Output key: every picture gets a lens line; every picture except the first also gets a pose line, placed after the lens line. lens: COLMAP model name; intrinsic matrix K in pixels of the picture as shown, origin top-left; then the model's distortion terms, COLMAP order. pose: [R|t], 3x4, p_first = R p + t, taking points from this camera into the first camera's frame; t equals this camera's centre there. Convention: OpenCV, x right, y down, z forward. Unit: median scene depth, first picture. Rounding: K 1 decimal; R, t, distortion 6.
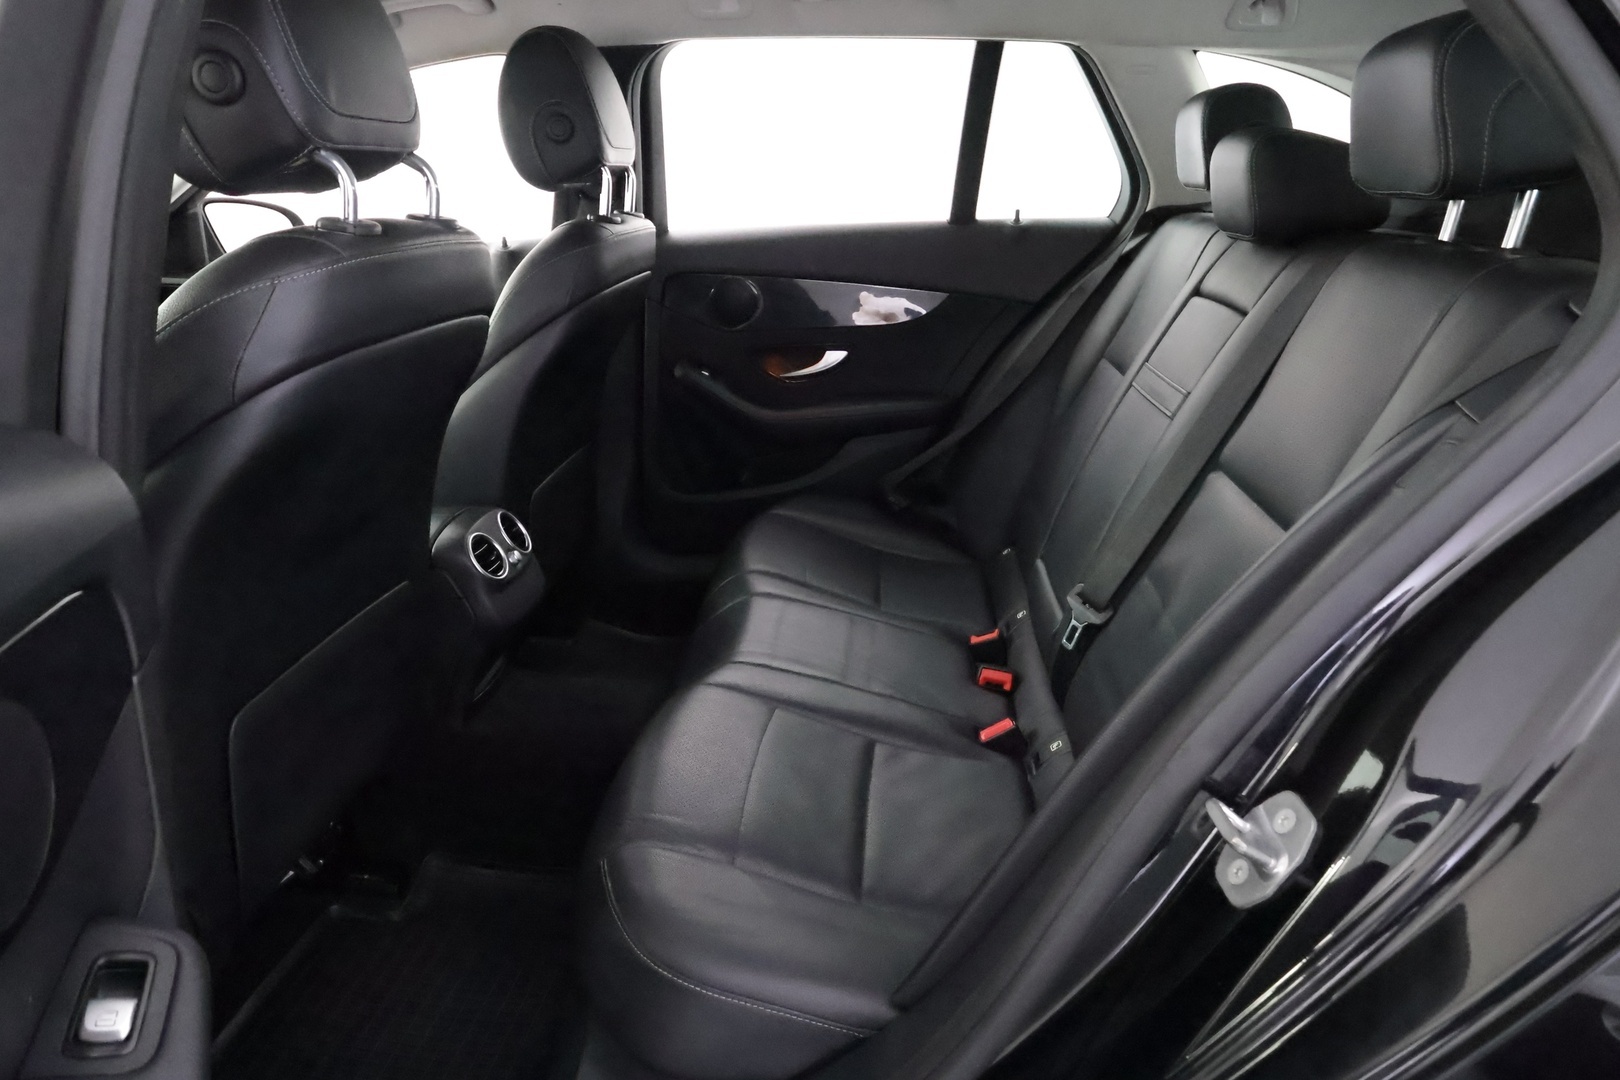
lens RADIAL K [[1068.6, 0, 810.0], [0, 1068.6, 540.0], [0, 0, 1]] dist [-0.006804, 0.001339]
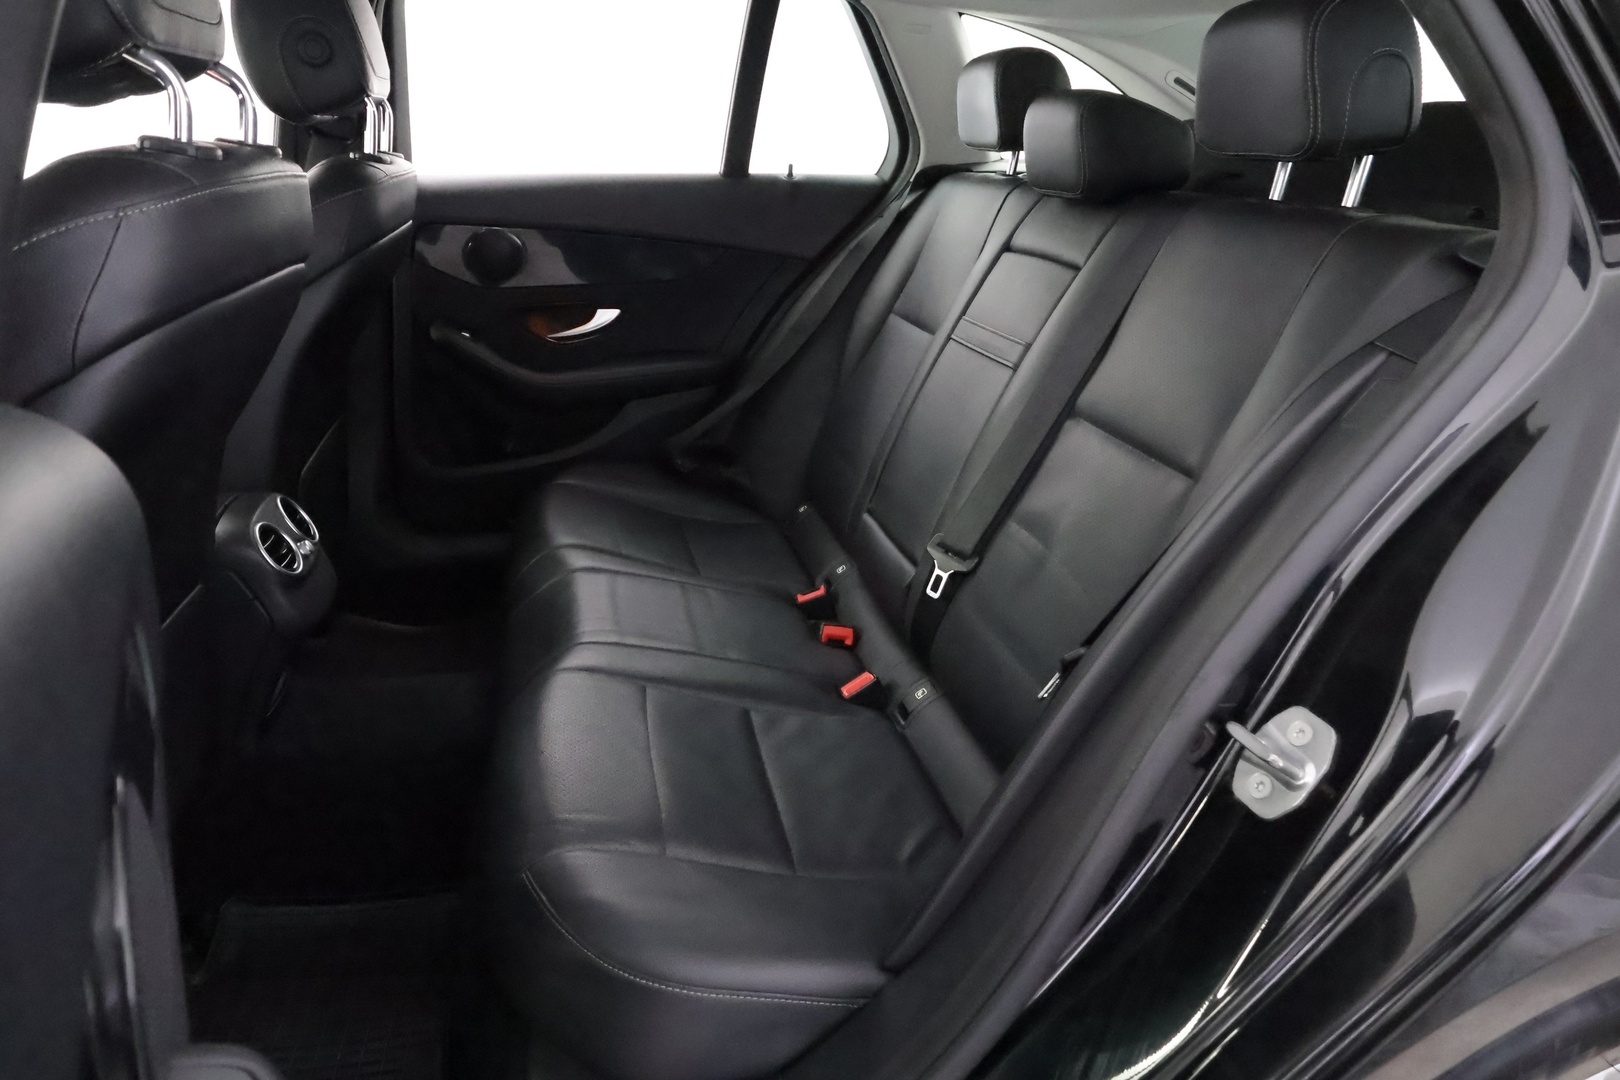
lens RADIAL K [[1072.1, 0, 810.0], [0, 1072.1, 540.0], [0, 0, 1]] dist [0.002752, 0.000395]
pose [[0.954248, -0.068080, 0.291164, -0.140603], [0.058211, 0.997402, 0.042437, -0.003407], [-0.293296, -0.023546, 0.955732, 0.046530]]
